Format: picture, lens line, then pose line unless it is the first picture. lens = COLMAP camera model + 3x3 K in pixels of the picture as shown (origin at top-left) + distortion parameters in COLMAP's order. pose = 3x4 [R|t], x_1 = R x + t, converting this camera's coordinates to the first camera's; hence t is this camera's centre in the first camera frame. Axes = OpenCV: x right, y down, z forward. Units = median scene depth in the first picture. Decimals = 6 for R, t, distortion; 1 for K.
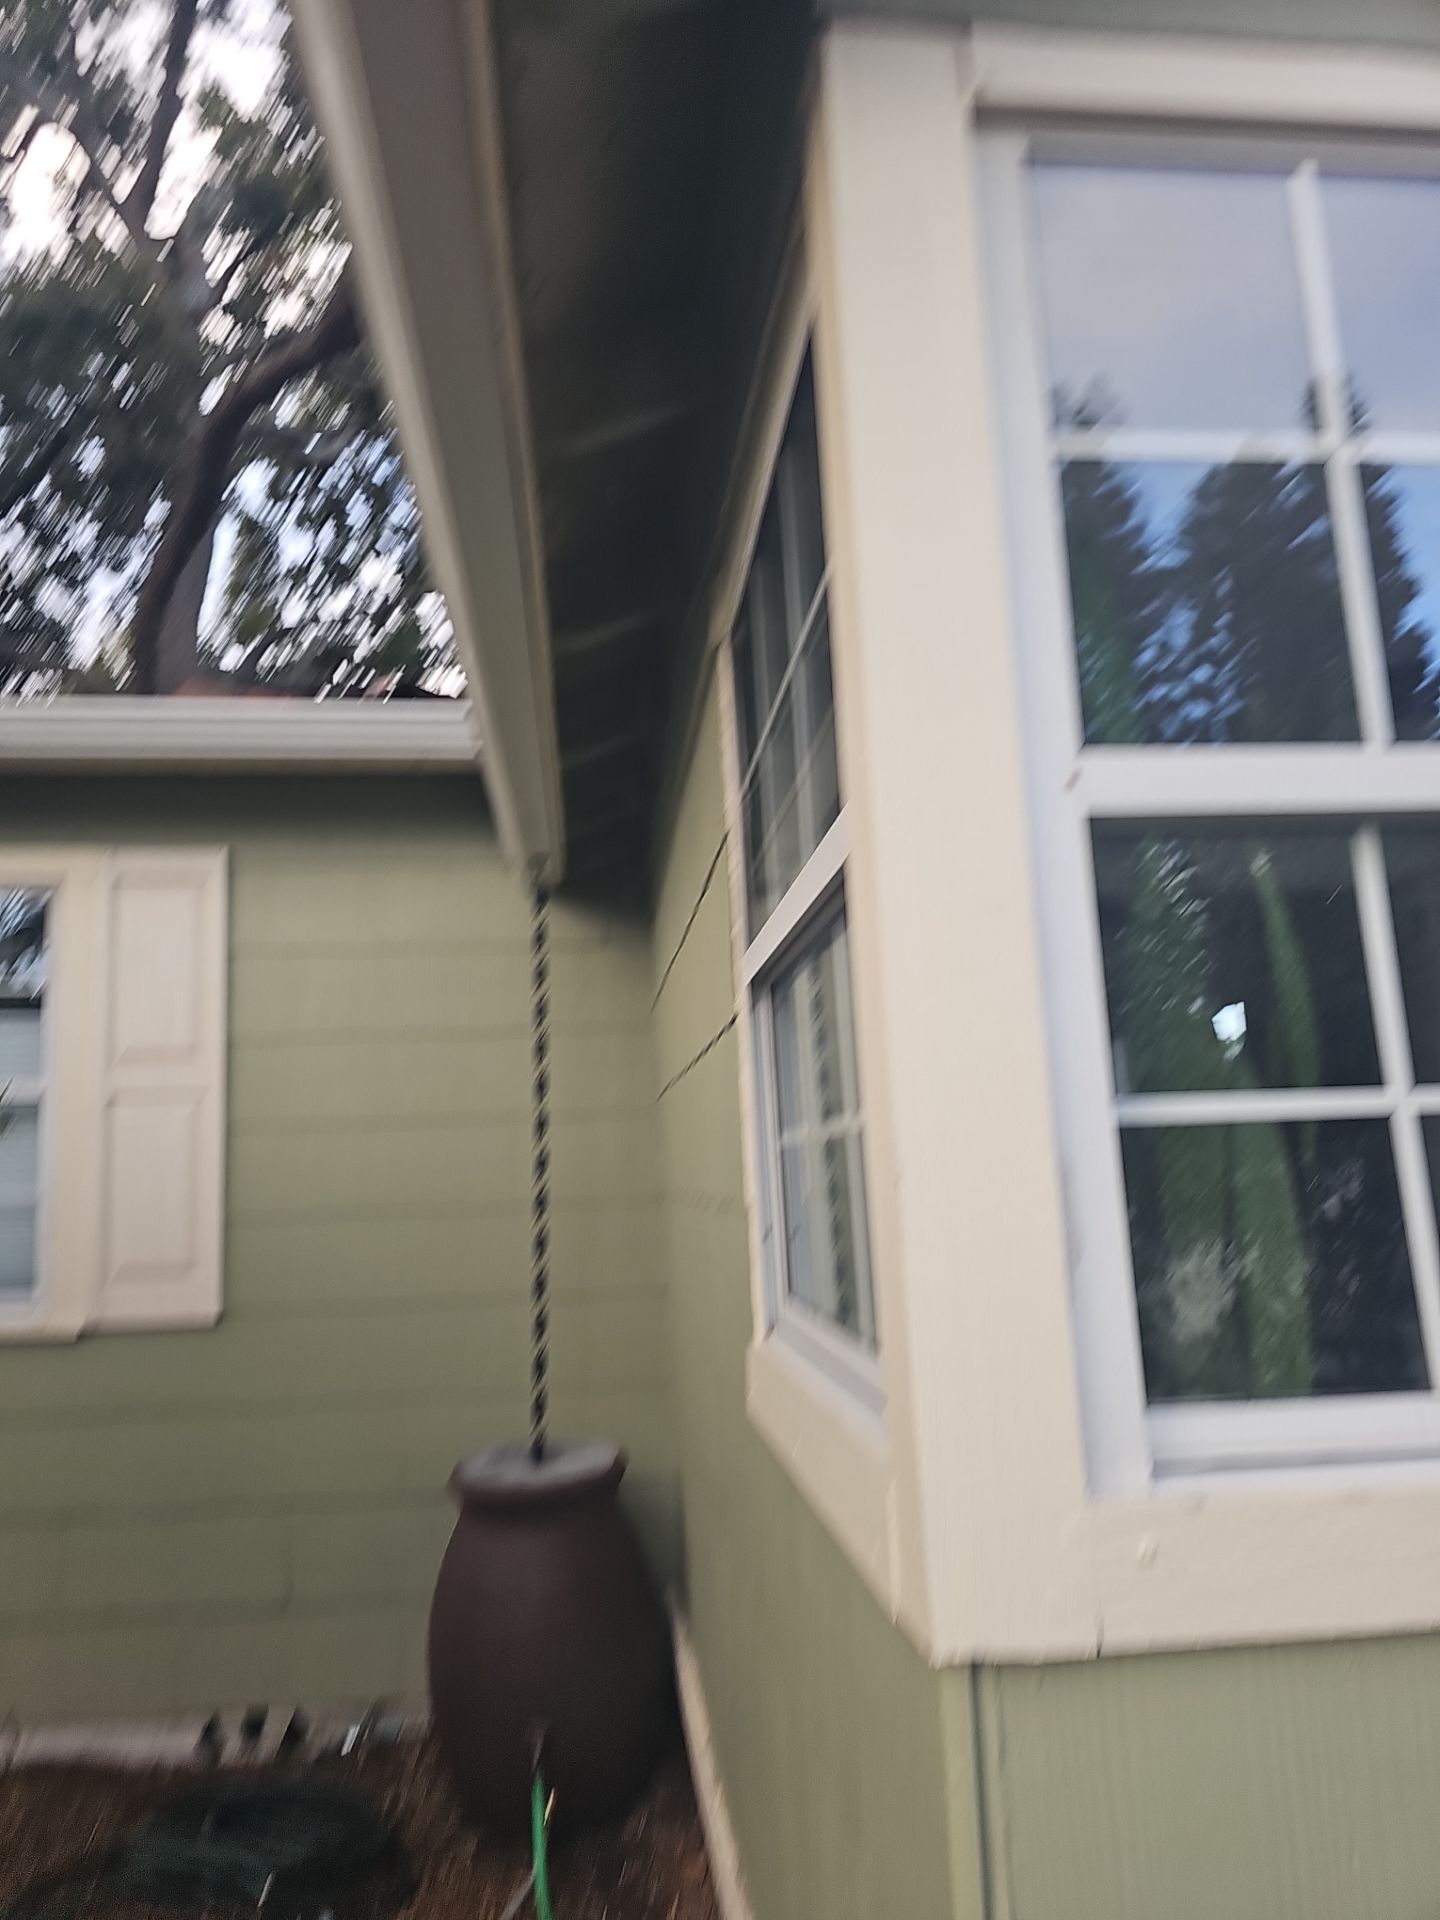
lens RADIAL K [[1225.5, 0, 720.0], [0, 1225.5, 960.0], [0, 0, 1]] dist [0.028884, -0.000061]
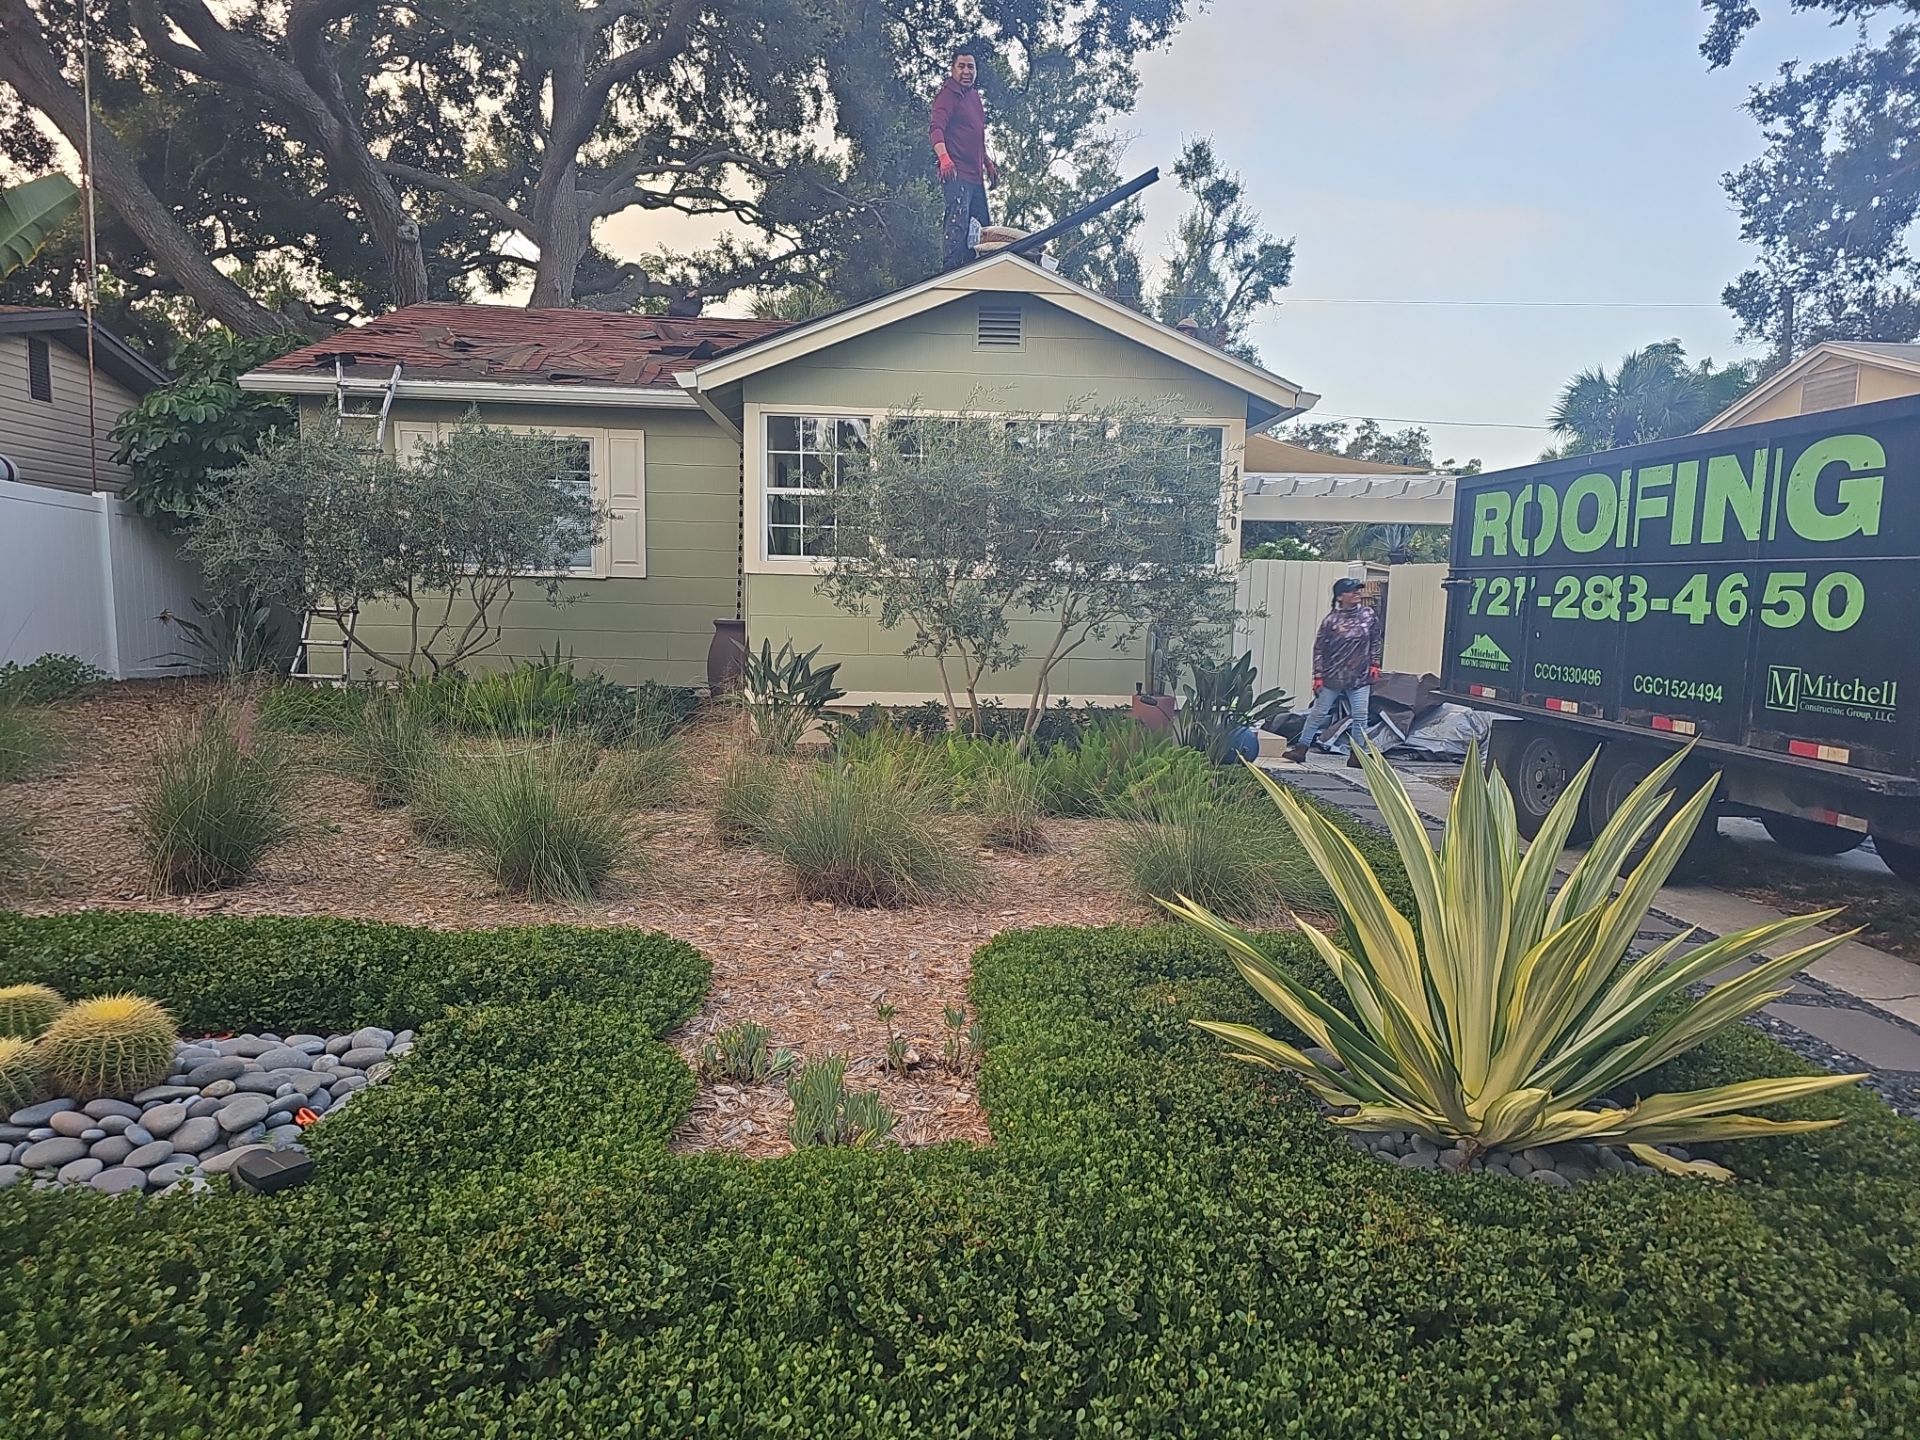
lens RADIAL K [[1225.5, 0, 960.0], [0, 1225.5, 720.0], [0, 0, 1]] dist [0.028884, -0.000061]
pose [[0.996366, 0.072563, -0.044612, 0.118336], [-0.057836, 0.960816, 0.271085, -0.056135], [0.062535, -0.267519, 0.961521, -0.432377]]
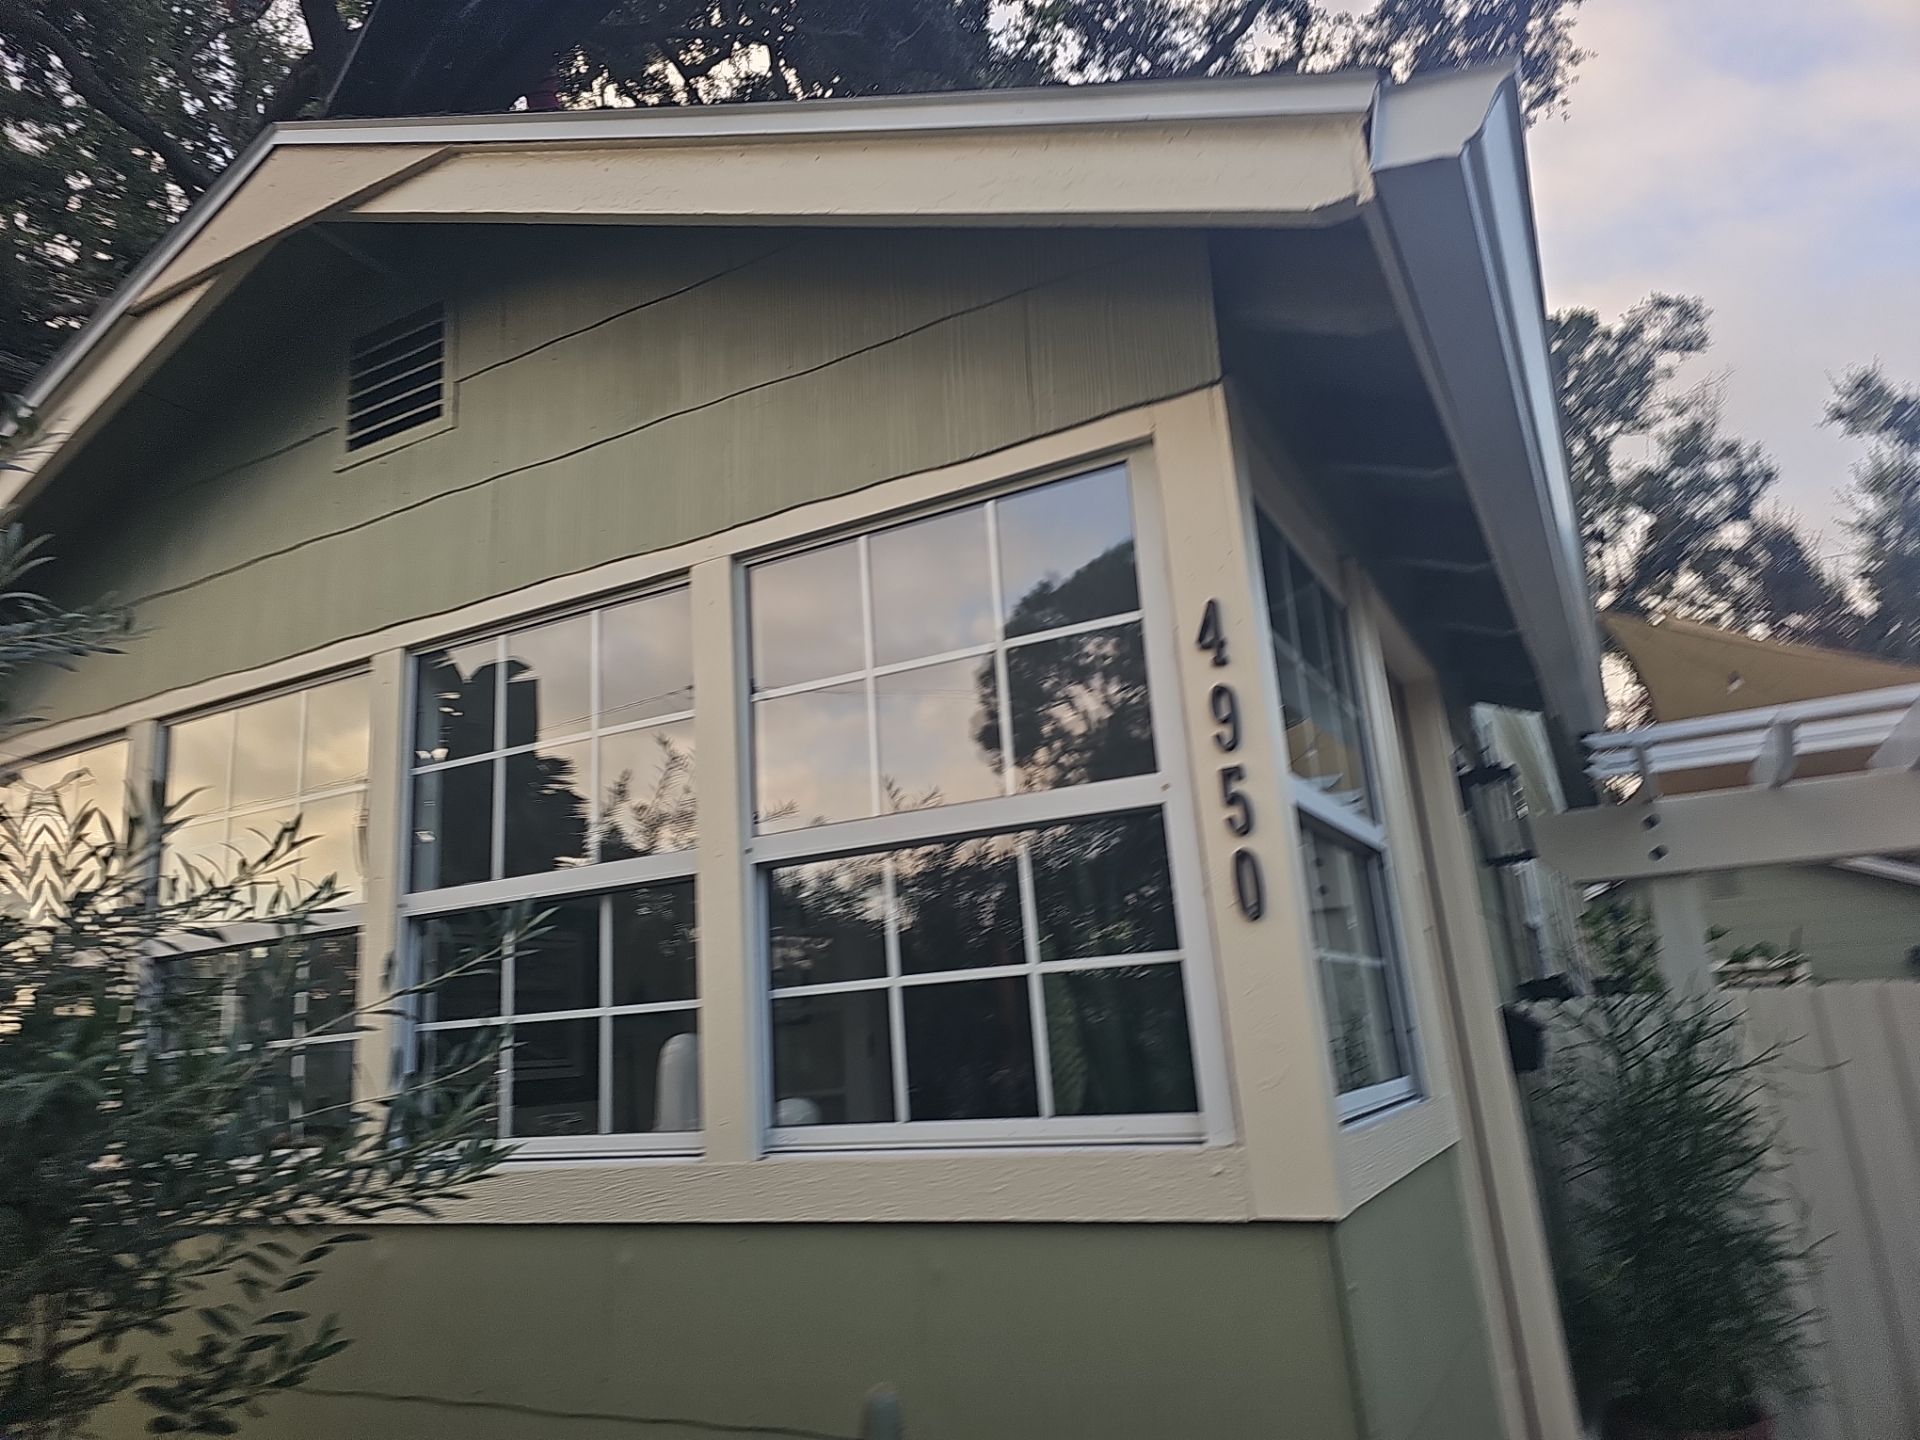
lens RADIAL K [[1225.5, 0, 960.0], [0, 1225.5, 720.0], [0, 0, 1]] dist [0.028884, -0.000061]
pose [[0.826511, -0.150573, -0.542408, 0.190205], [0.126781, 0.988598, -0.081249, -0.039157], [0.548458, -0.001614, 0.836177, -0.144714]]
